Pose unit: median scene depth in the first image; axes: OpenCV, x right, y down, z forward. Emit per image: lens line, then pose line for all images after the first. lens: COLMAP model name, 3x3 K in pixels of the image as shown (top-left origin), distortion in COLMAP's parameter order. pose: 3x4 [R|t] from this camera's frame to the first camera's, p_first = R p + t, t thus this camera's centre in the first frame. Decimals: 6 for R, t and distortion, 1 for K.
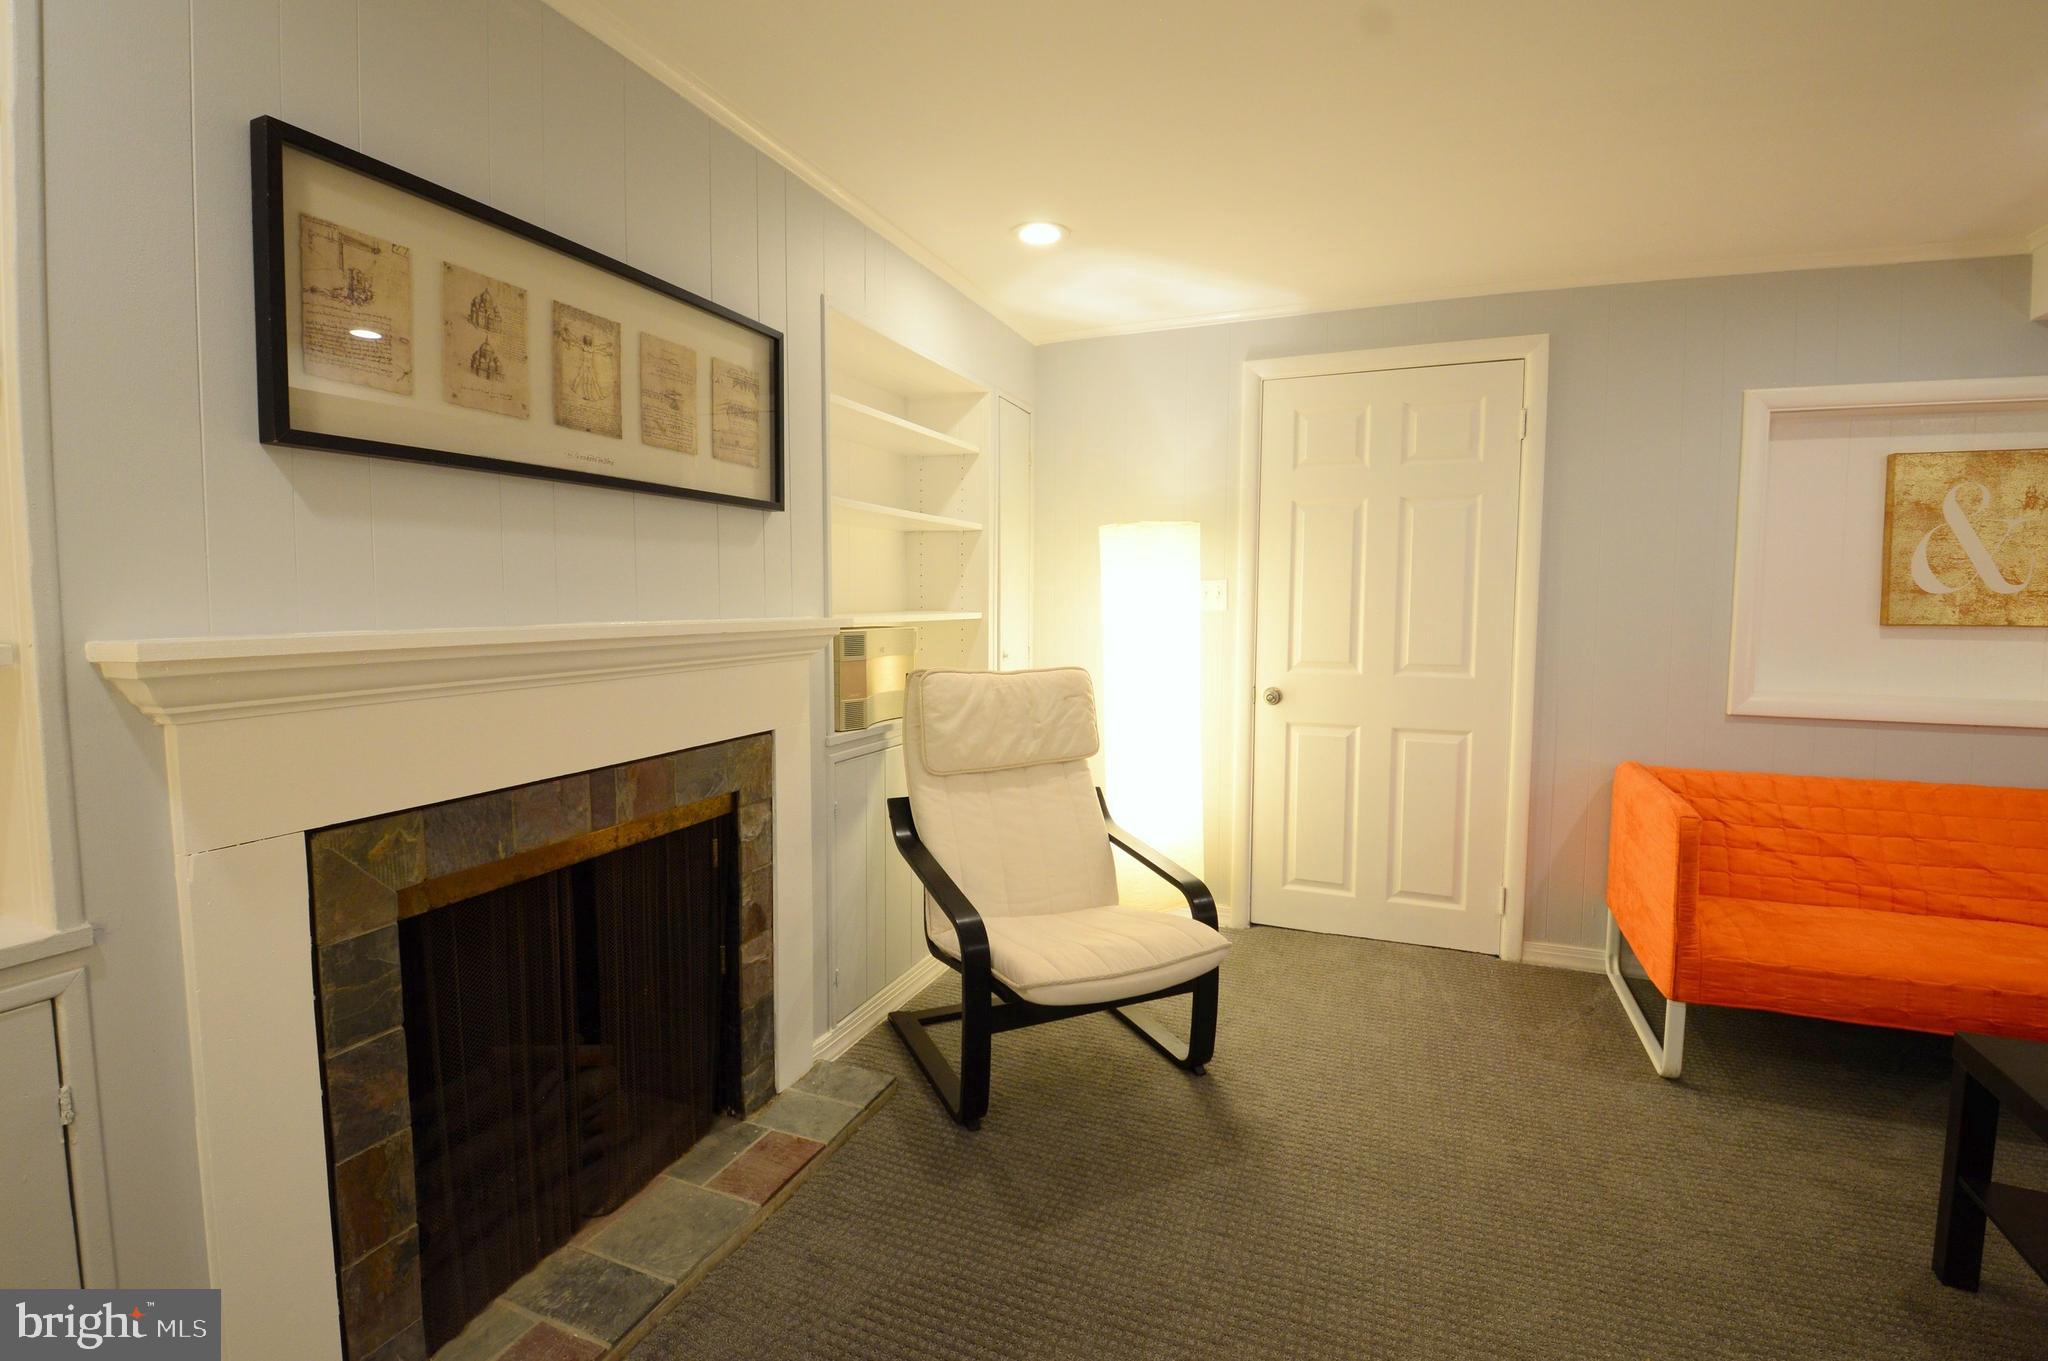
lens RADIAL K [[907.8, 0, 1031.6], [0, 907.8, 667.7], [0, 0, 1]] dist [-0.008989, -0.011064]
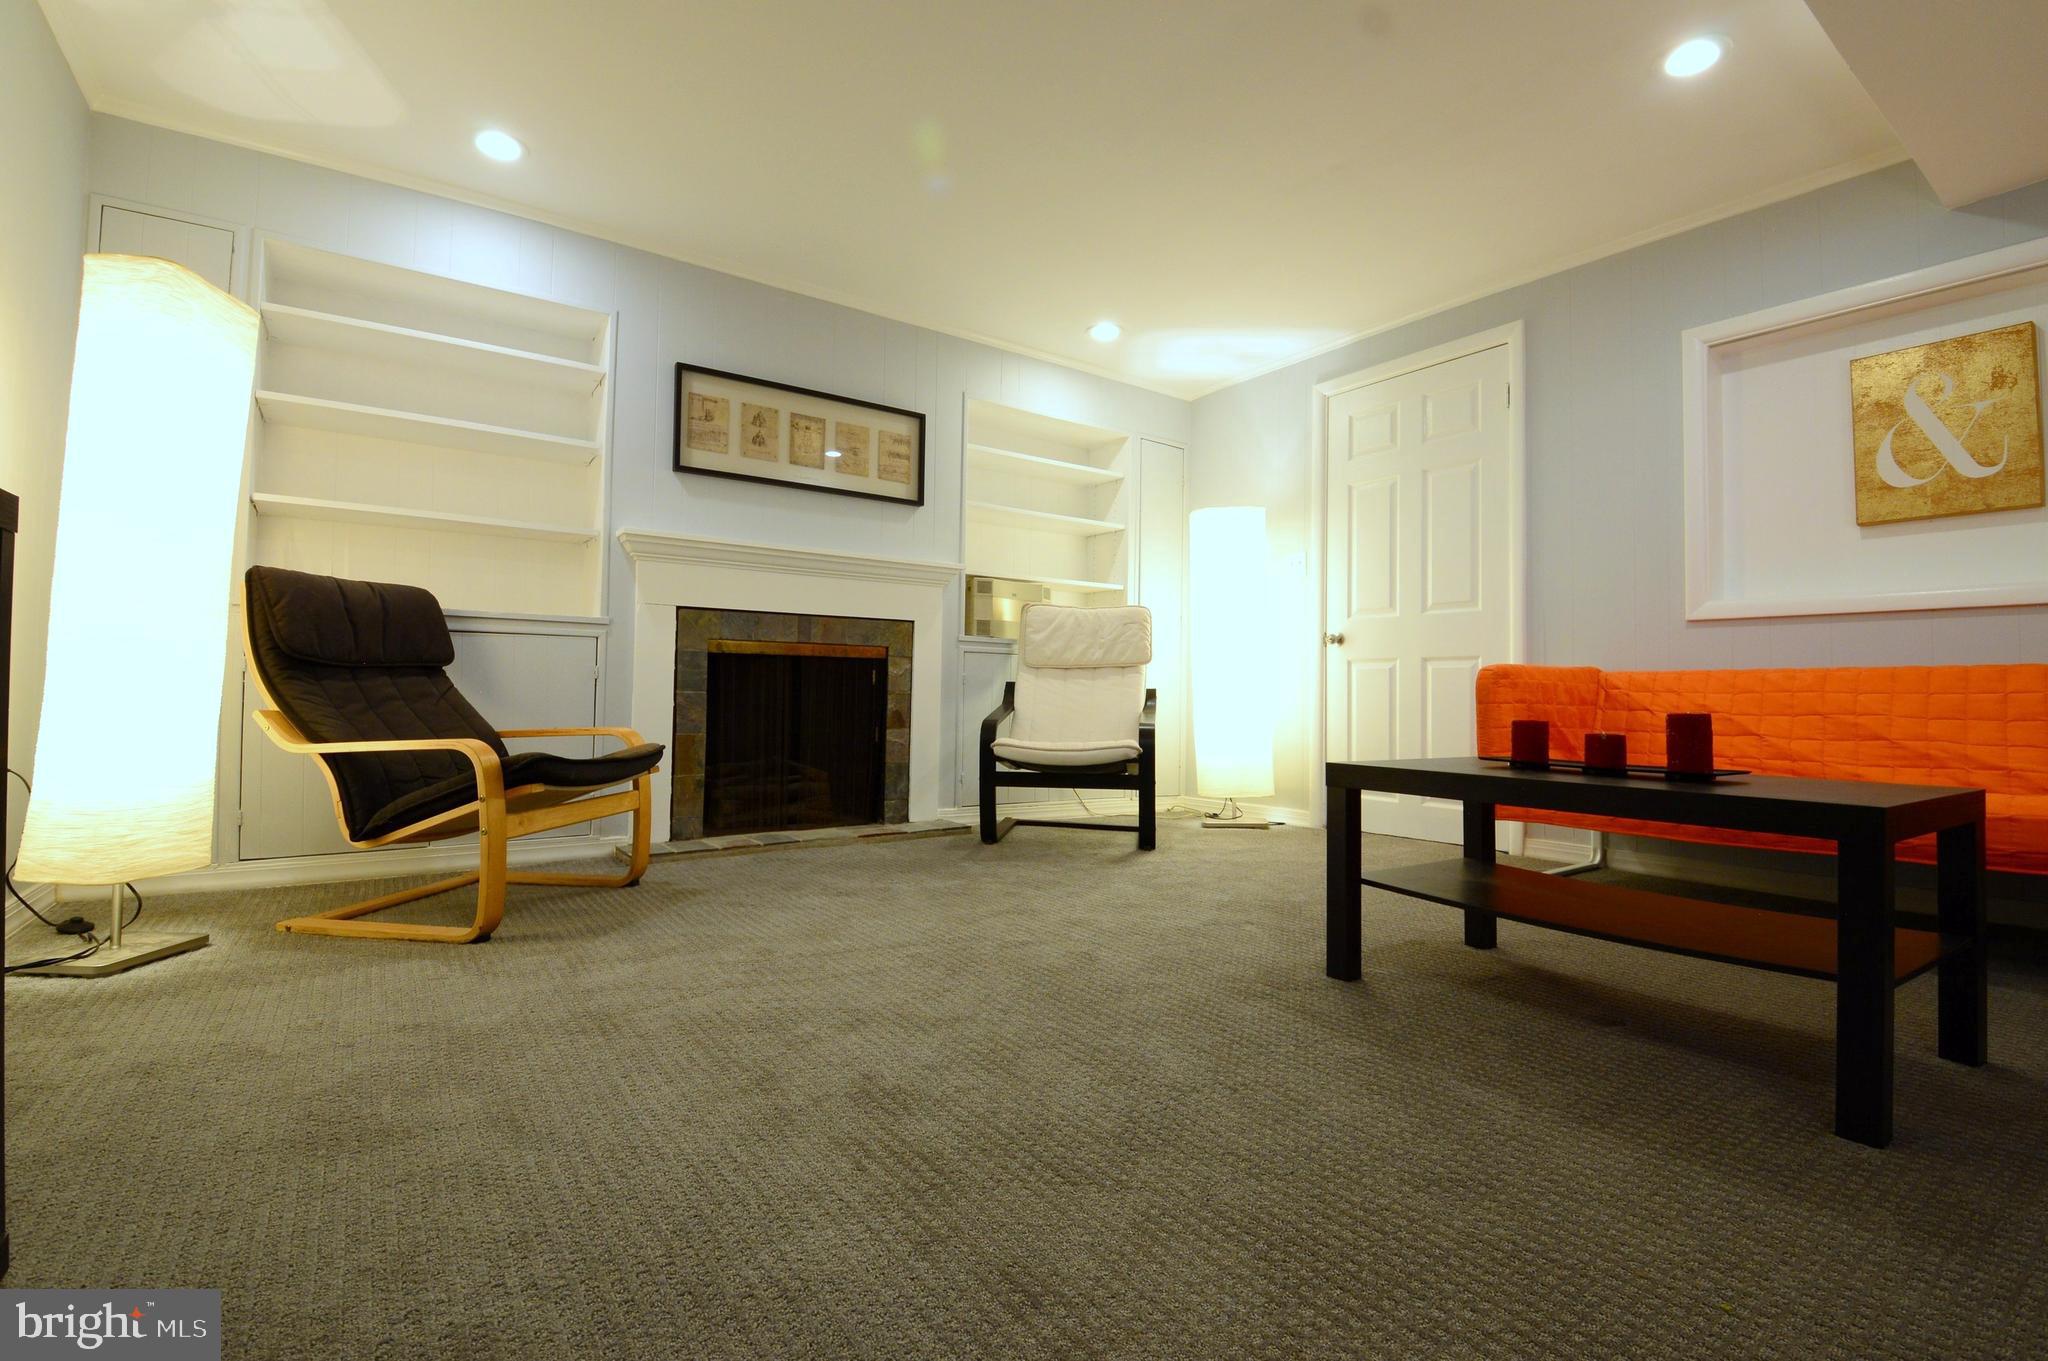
lens RADIAL K [[907.8, 0, 1042.3], [0, 907.8, 675.0], [0, 0, 1]] dist [-0.008989, -0.011064]
pose [[0.851221, -0.008497, -0.524738, 0.931694], [-0.043674, 0.995254, -0.086962, 0.334519], [0.522986, 0.096941, 0.846810, -0.440224]]
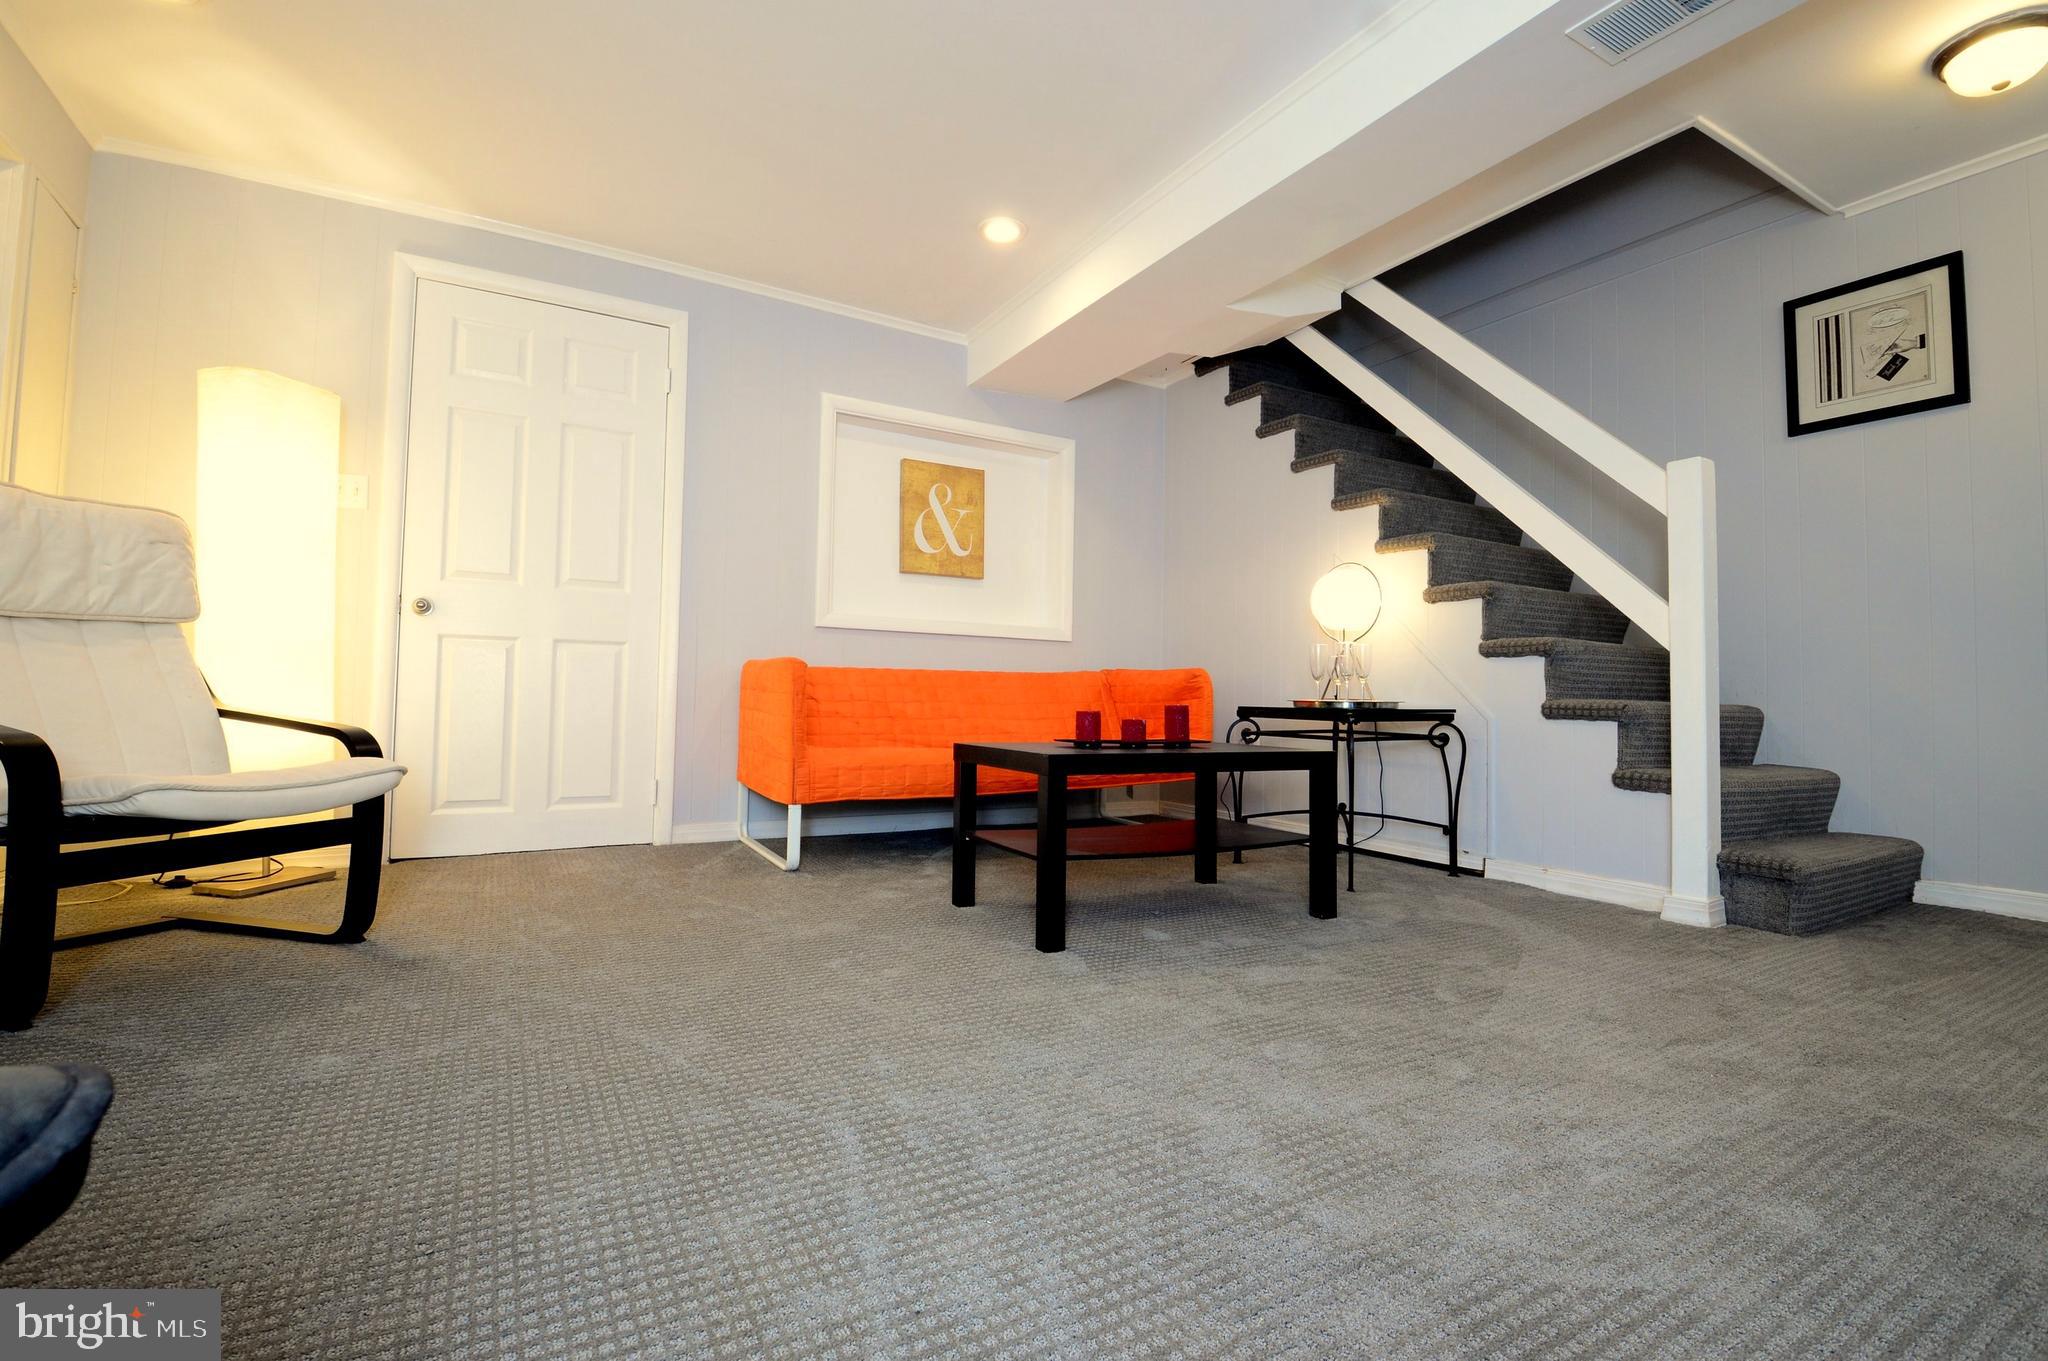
lens RADIAL K [[907.8, 0, 1011.5], [0, 907.8, 665.9], [0, 0, 1]] dist [-0.008989, -0.011064]
pose [[0.628304, 0.035128, 0.777174, -0.122200], [0.041985, 0.995993, -0.078962, 0.311493], [-0.776834, 0.082241, 0.624312, -0.088837]]
